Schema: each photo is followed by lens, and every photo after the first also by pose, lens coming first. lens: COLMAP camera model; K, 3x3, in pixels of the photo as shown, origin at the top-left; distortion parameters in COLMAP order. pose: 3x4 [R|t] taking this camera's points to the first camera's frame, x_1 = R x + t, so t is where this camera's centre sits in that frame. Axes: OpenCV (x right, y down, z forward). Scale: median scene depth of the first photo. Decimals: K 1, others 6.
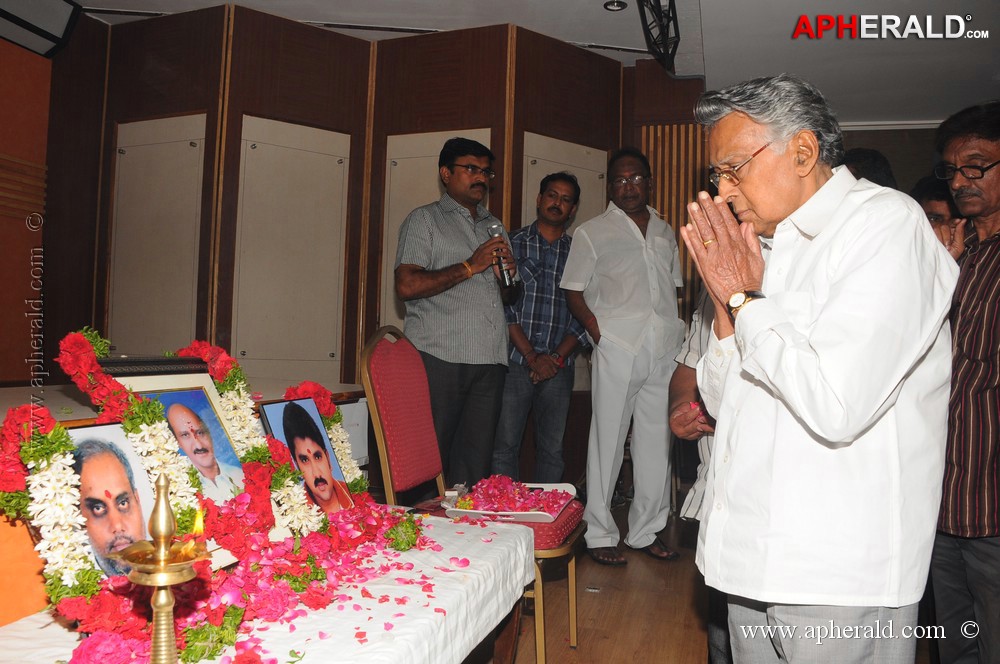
lens RADIAL K [[775.8, 0, 484.7], [0, 775.8, 338.6], [0, 0, 1]] dist [-0.173650, 0.106721]
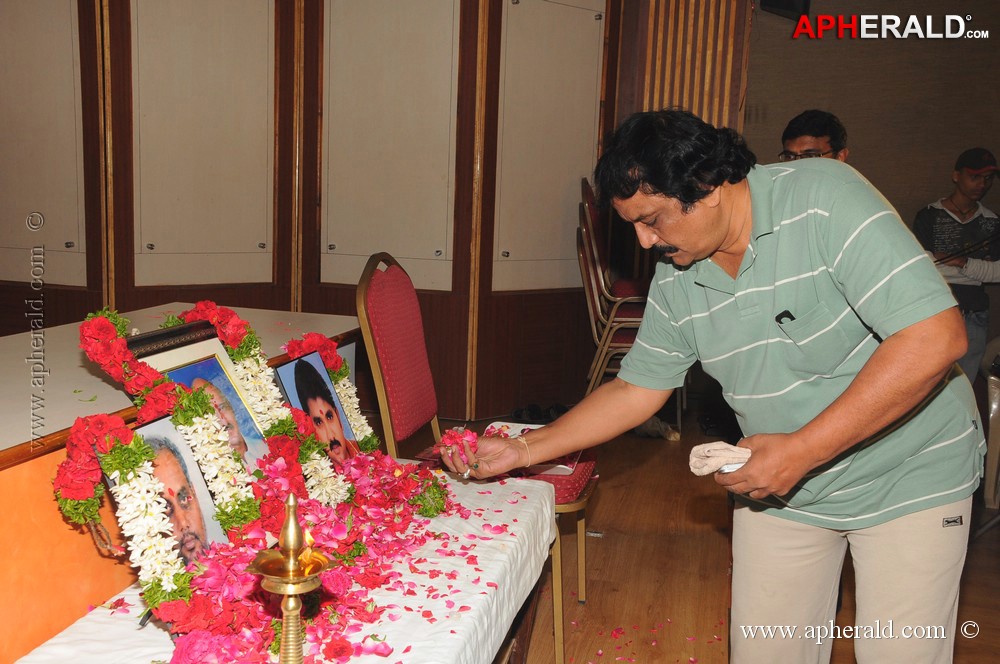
lens RADIAL K [[1030.9, 0, 494.1], [0, 1030.9, 340.1], [0, 0, 1]] dist [-0.017759, 0.119378]
pose [[0.996587, -0.005992, 0.082335, -0.138491], [-0.007115, 0.987417, 0.157978, -0.157702], [-0.082245, -0.158024, 0.984004, -0.269027]]
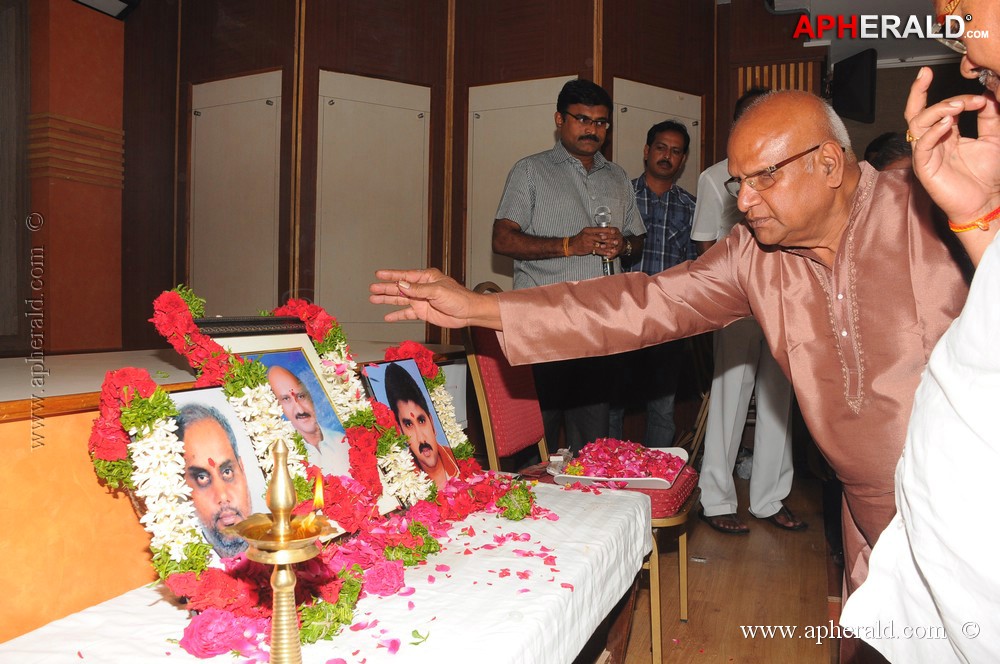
lens RADIAL K [[790.1, 0, 483.3], [0, 790.1, 341.6], [0, 0, 1]] dist [-0.165642, 0.109192]
pose [[0.995066, -0.011415, -0.098561, -0.052056], [0.016466, 0.998584, 0.050586, 0.010847], [0.097844, -0.051959, 0.993844, 0.057131]]
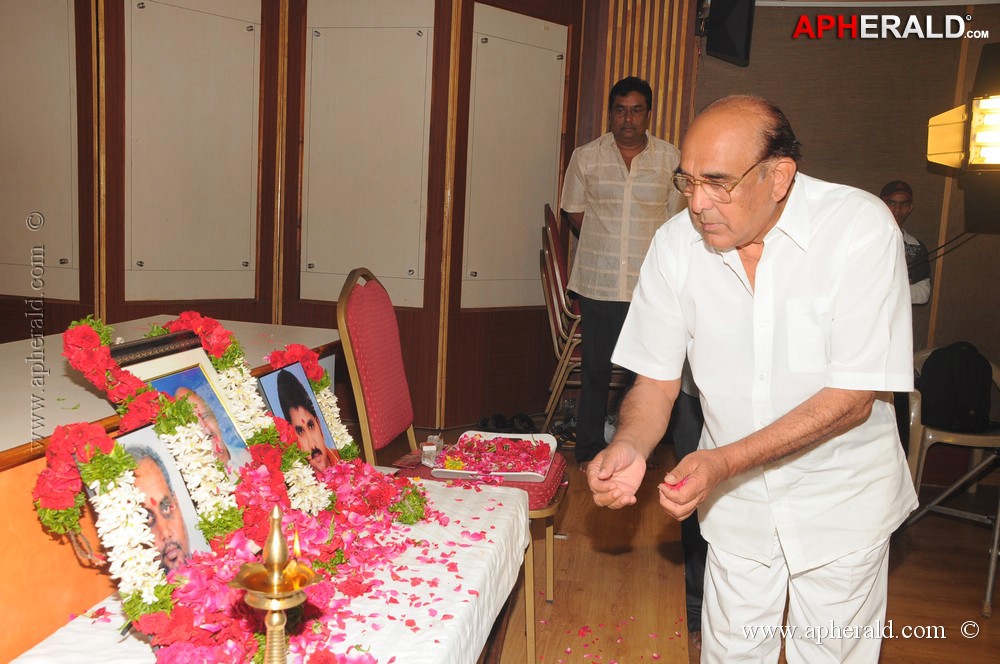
lens RADIAL K [[932.8, 0, 495.7], [0, 932.8, 347.3], [0, 0, 1]] dist [-0.086375, 0.160594]
pose [[0.992115, 0.000514, 0.125328, -0.154273], [-0.019282, 0.988711, 0.148589, -0.136552], [-0.123837, -0.149834, 0.980925, -0.170855]]
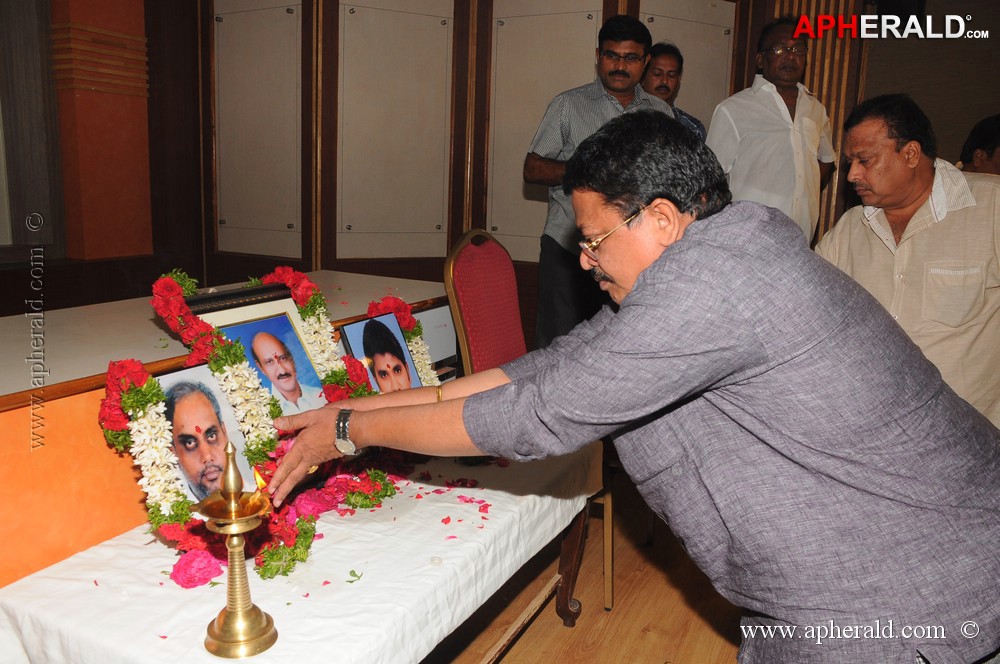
lens RADIAL K [[816.3, 0, 482.1], [0, 816.3, 346.3], [0, 0, 1]] dist [-0.150207, 0.113164]
pose [[0.986188, 0.032027, -0.162503, 0.093496], [0.001914, 0.978857, 0.204536, -0.126164], [0.165618, -0.202022, 0.965276, -0.076542]]
